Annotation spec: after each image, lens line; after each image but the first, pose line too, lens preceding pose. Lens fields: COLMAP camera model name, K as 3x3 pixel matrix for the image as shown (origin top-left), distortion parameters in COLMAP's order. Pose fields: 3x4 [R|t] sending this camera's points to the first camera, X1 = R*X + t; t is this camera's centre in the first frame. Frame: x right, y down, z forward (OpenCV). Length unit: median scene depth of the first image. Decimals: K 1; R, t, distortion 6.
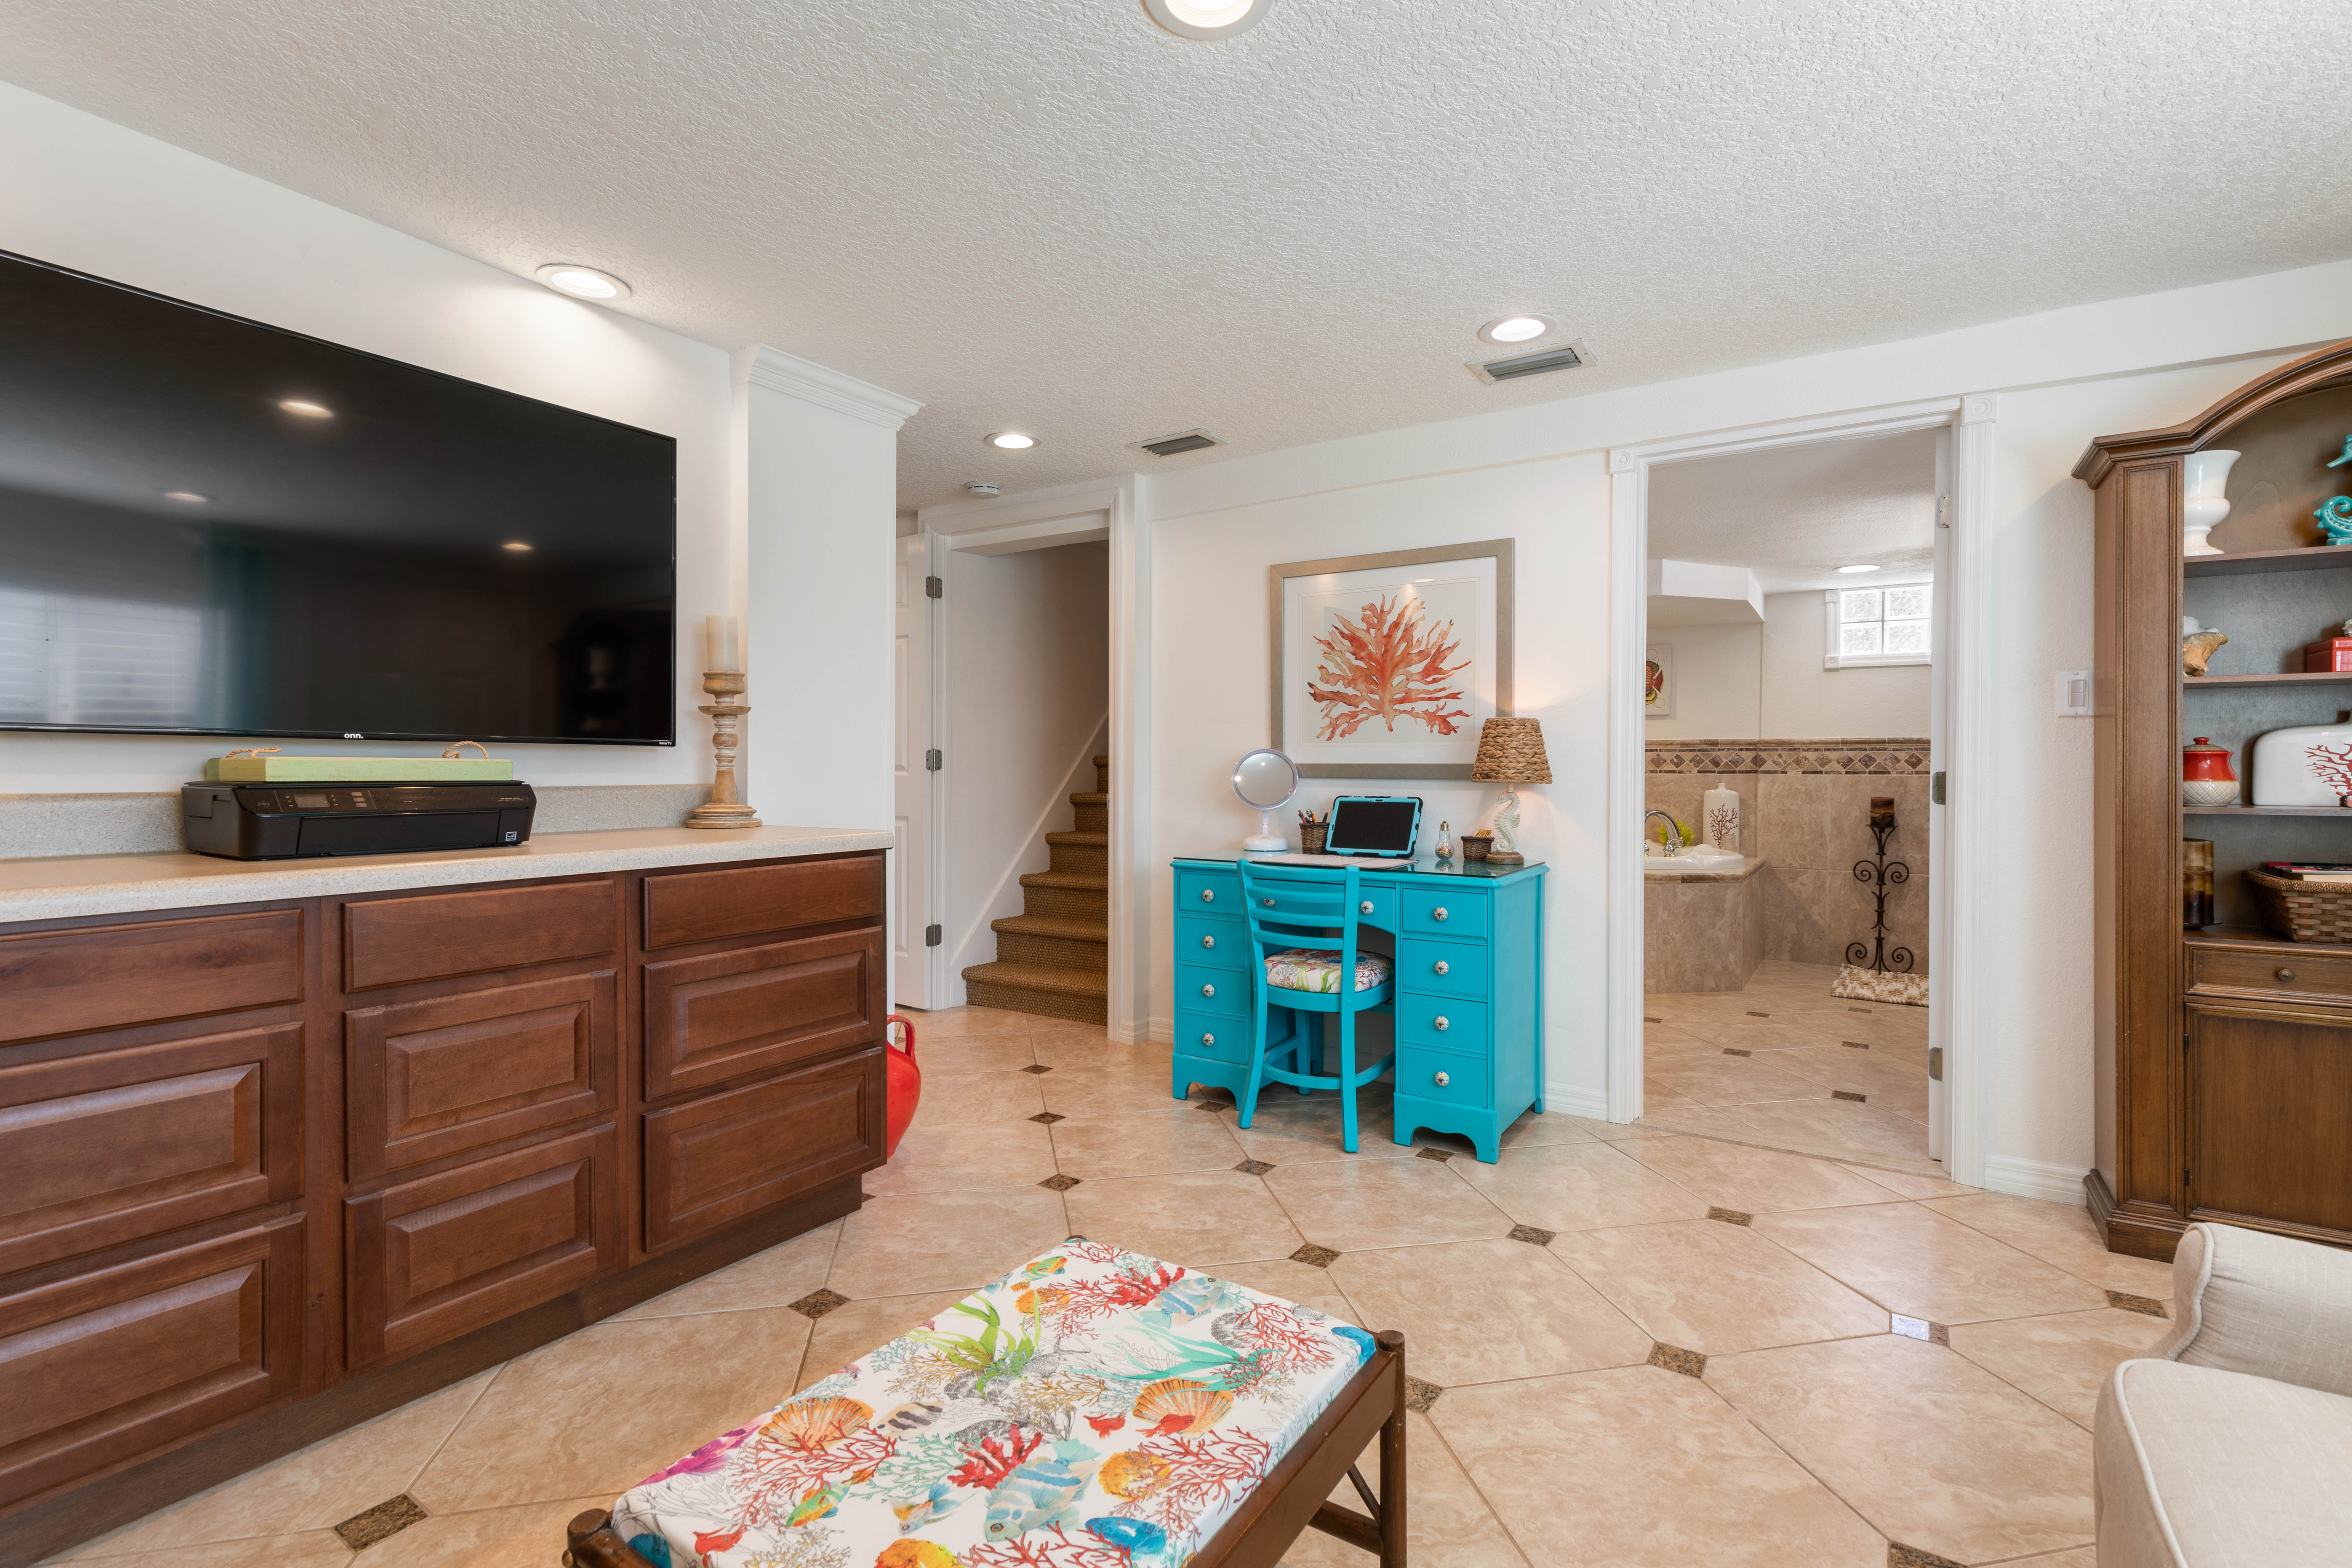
lens RADIAL K [[1072.7, 0, 1170.2], [0, 1072.7, 785.8], [0, 0, 1]] dist [0.007746, -0.000836]
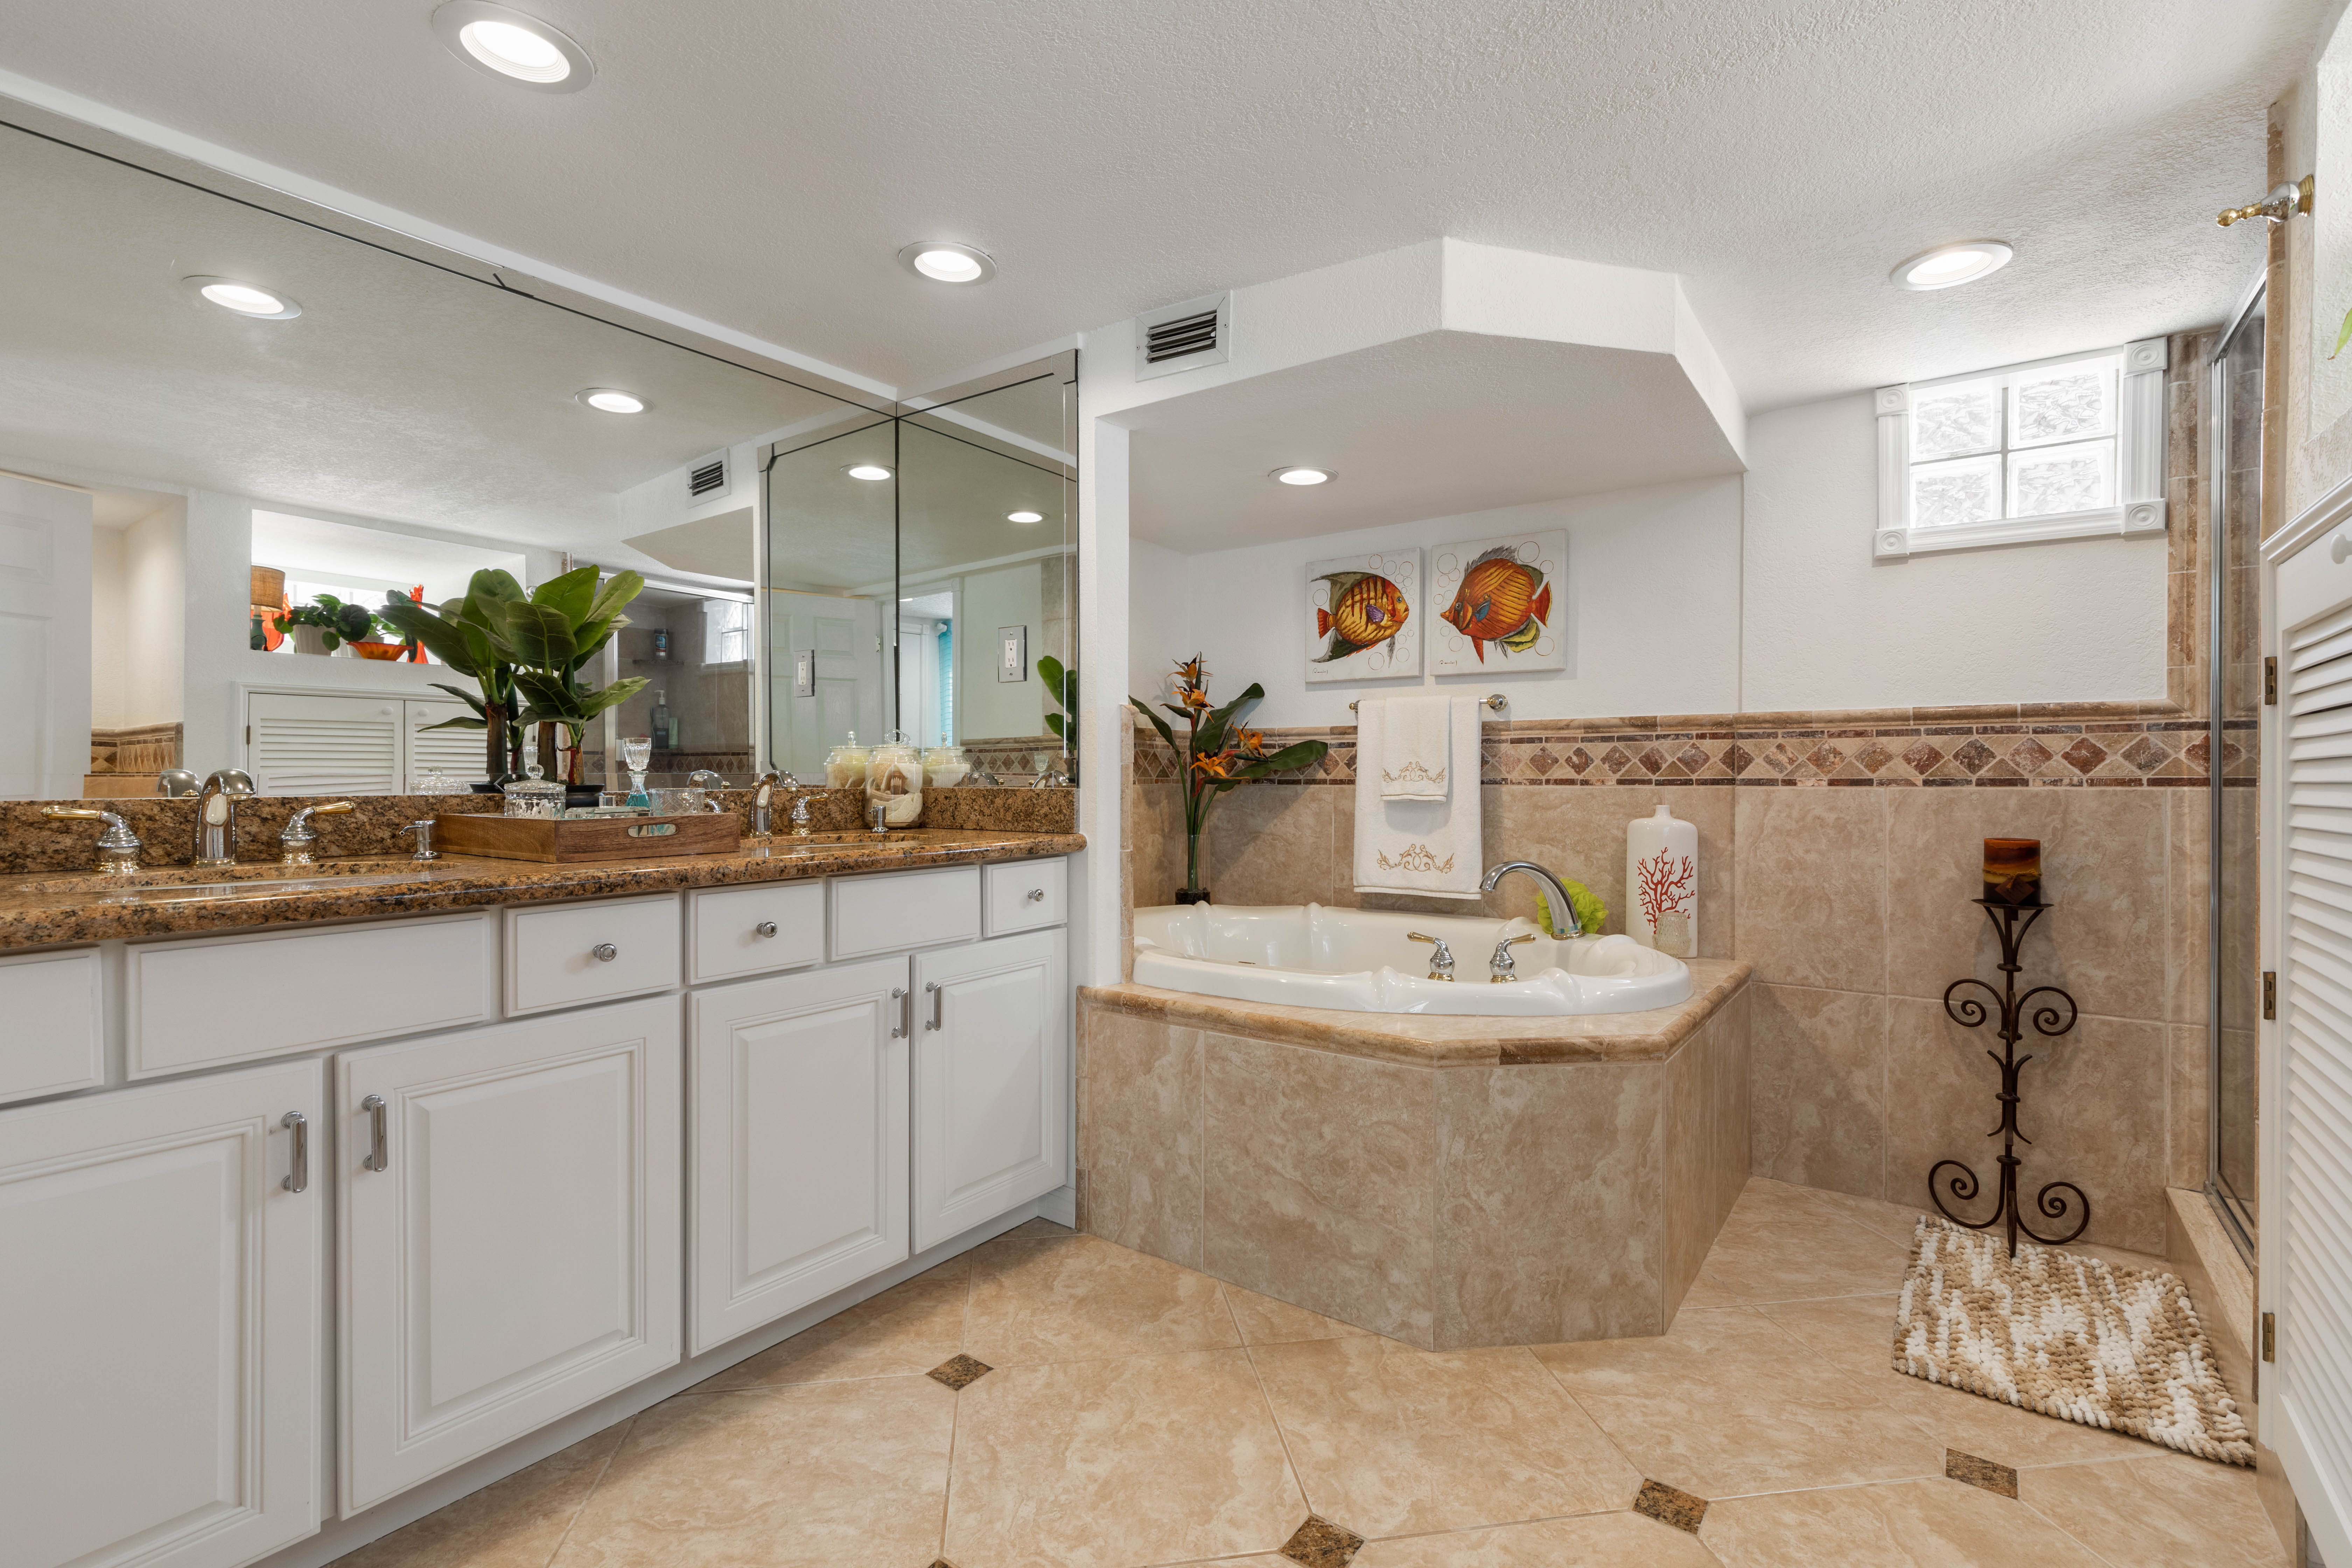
lens RADIAL K [[1072.7, 0, 1179.0], [0, 1072.7, 787.1], [0, 0, 1]] dist [0.007746, -0.000836]
pose [[0.999250, -0.001570, -0.038700, 0.330067], [0.001113, 0.999929, -0.011838, -0.005433], [0.038716, 0.011786, 0.999181, 0.532477]]
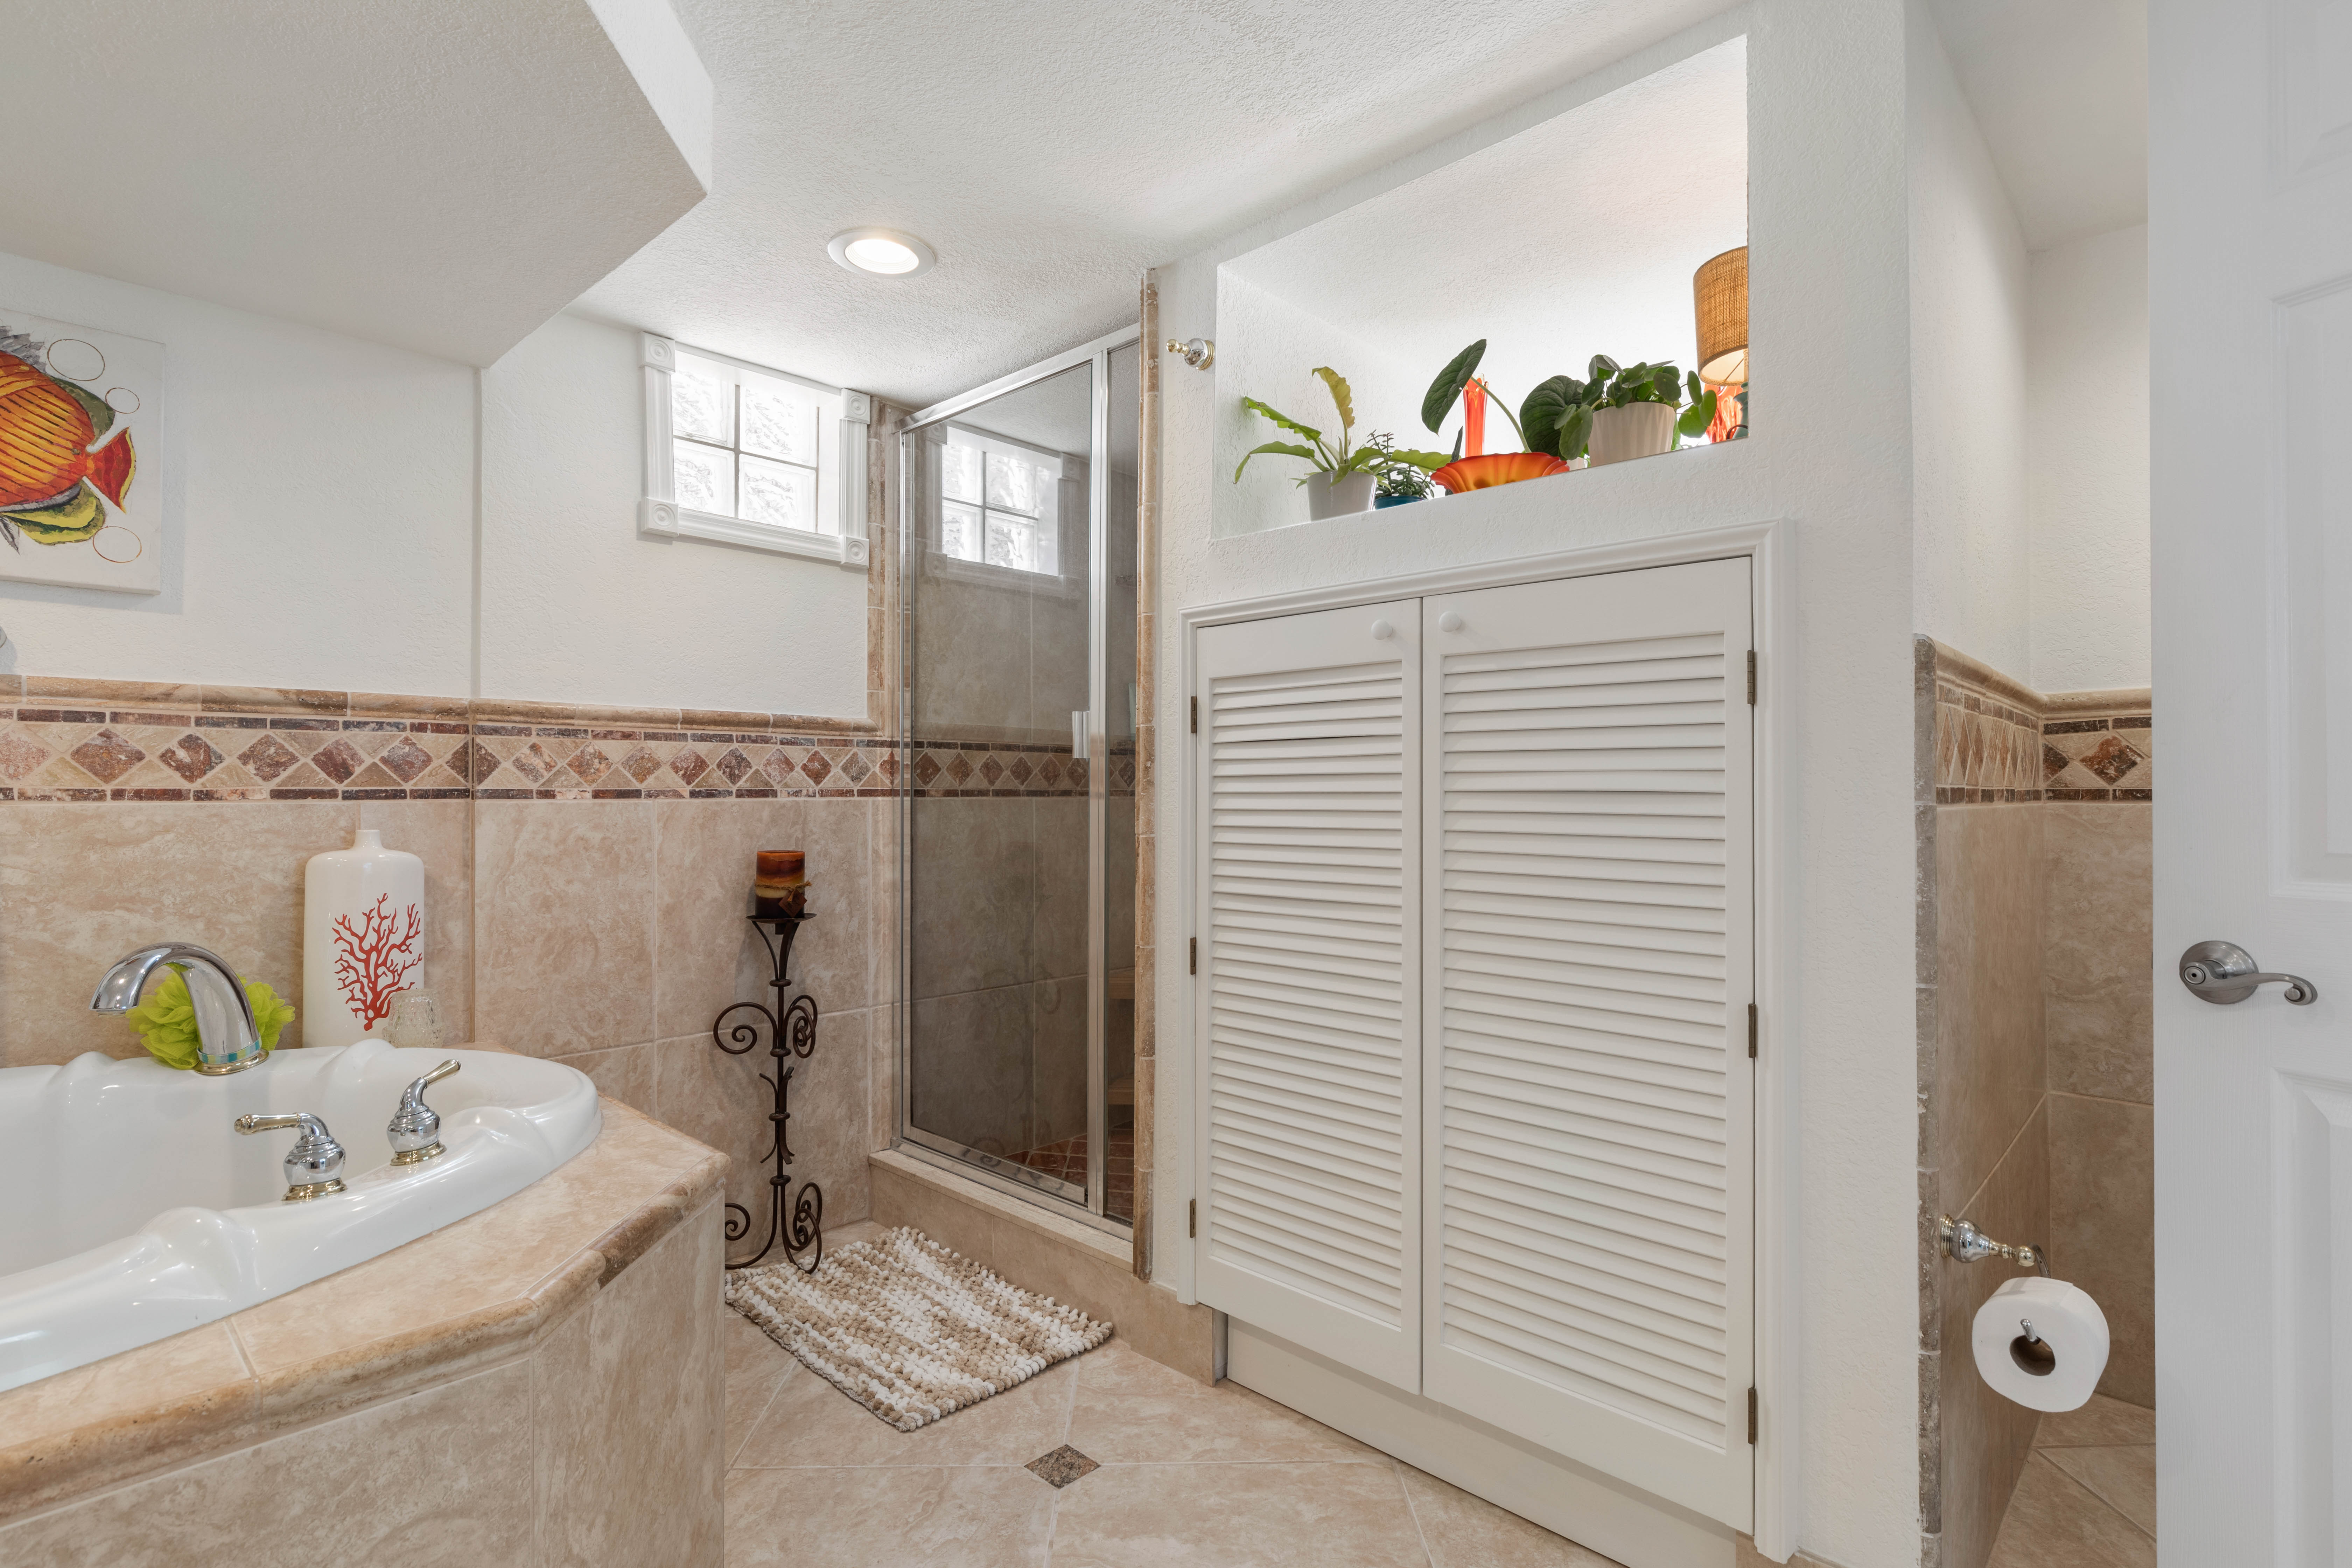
lens RADIAL K [[1140.8, 0, 1228.7], [0, 1140.8, 790.1], [0, 0, 1]] dist [-0.003742, 0.000527]
pose [[0.153420, -0.001722, 0.988160, 0.231446], [0.018455, 0.999829, -0.001123, -0.009623], [-0.987989, 0.018409, 0.153426, 0.734075]]
